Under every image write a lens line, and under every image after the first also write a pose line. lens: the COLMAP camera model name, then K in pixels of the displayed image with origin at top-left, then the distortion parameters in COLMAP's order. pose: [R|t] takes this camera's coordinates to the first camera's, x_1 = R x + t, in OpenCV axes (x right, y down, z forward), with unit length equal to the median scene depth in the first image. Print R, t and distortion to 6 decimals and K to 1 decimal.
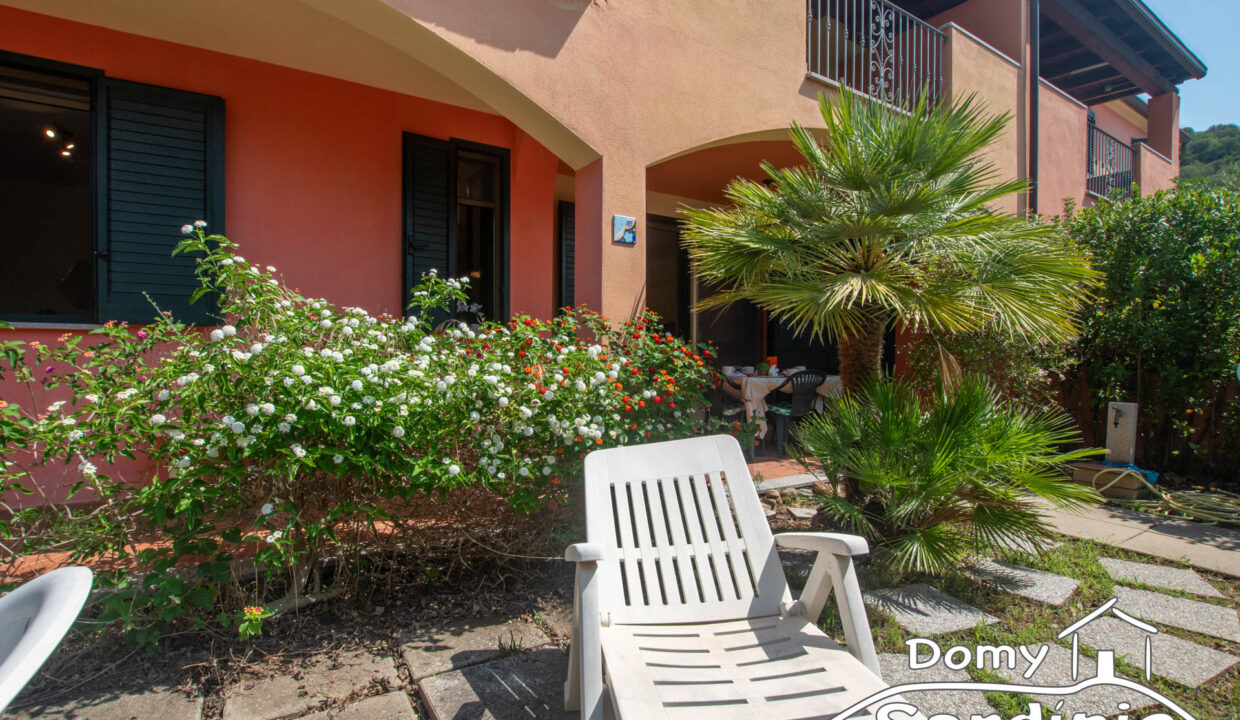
lens RADIAL K [[615.9, 0, 618.7], [0, 615.9, 367.2], [0, 0, 1]] dist [-0.025553, -0.000152]
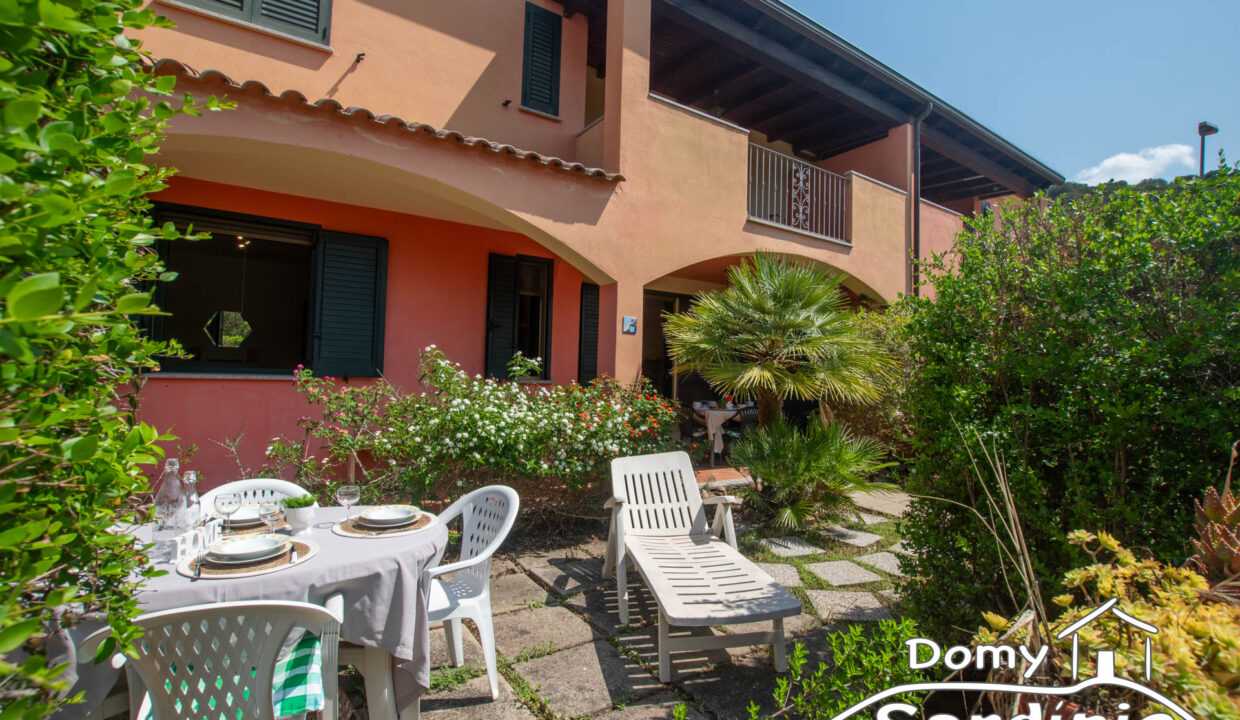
lens RADIAL K [[578.7, 0, 620.0], [0, 578.7, 360.0], [0, 0, 1]] dist [-0.031629, -0.000013]
pose [[0.999665, 0.020474, 0.015846, -0.055873], [-0.019830, 0.999010, -0.039823, -0.094592], [-0.016646, 0.039496, 0.999081, -0.777173]]
